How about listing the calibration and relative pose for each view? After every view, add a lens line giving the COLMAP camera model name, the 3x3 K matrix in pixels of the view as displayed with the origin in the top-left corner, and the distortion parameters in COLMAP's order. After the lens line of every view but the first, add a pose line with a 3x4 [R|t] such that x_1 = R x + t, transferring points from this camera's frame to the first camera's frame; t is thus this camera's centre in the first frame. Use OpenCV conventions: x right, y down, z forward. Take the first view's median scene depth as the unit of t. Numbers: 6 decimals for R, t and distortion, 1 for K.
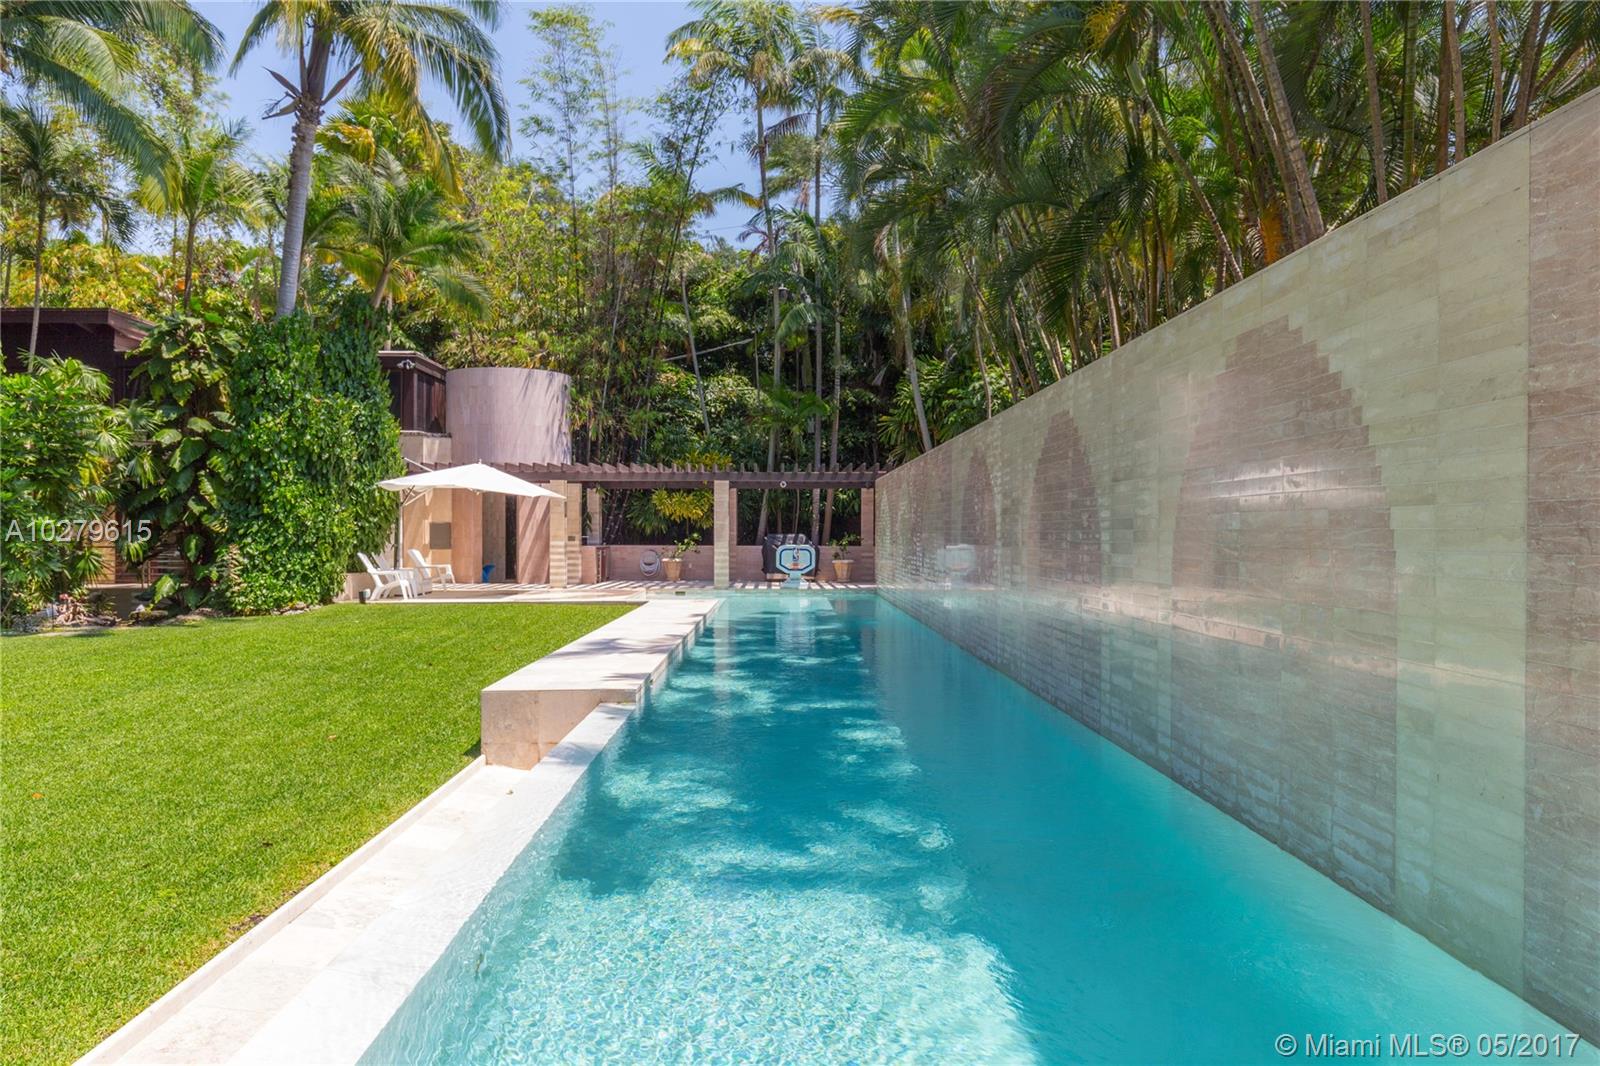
lens RADIAL K [[1125.1, 0, 802.7], [0, 1125.1, 539.1], [0, 0, 1]] dist [-0.022715, 0.003089]
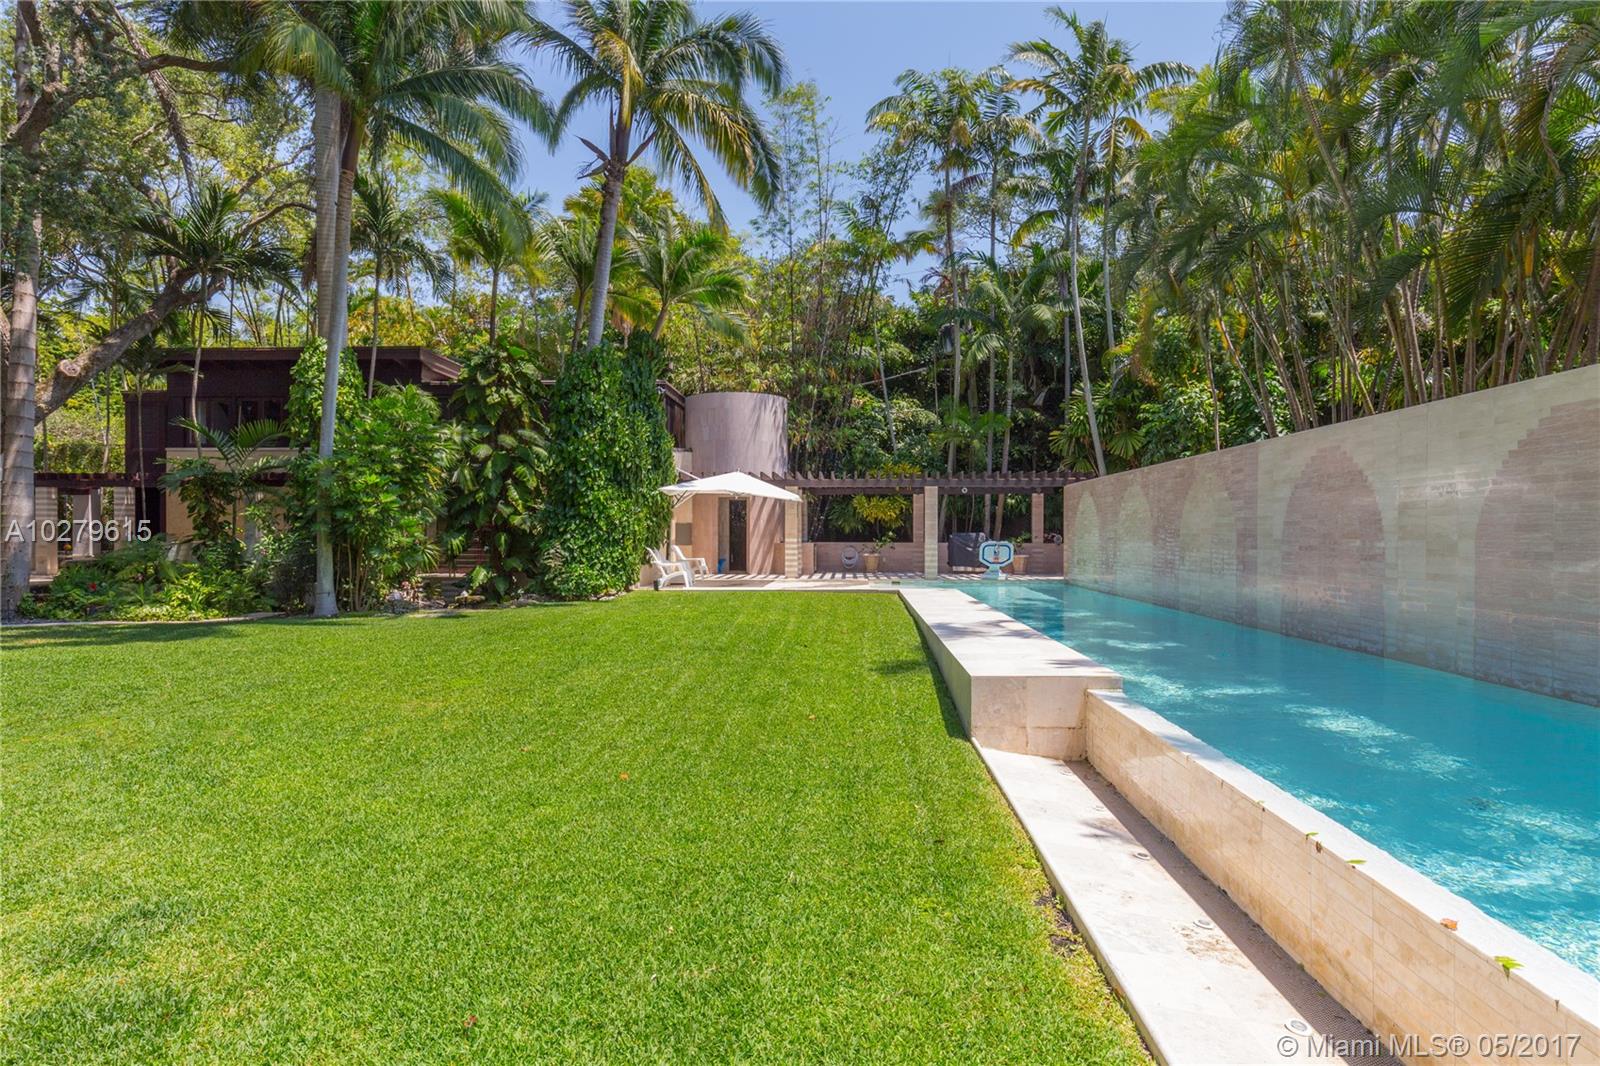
lens RADIAL K [[910.8, 0, 798.0], [0, 910.8, 532.0], [0, 0, 1]] dist [-0.000095, -0.000376]
pose [[0.996207, -0.000329, -0.087012, -0.124002], [-0.000420, 0.999963, -0.008587, 0.003176], [0.087011, 0.008591, 0.996170, 0.048477]]
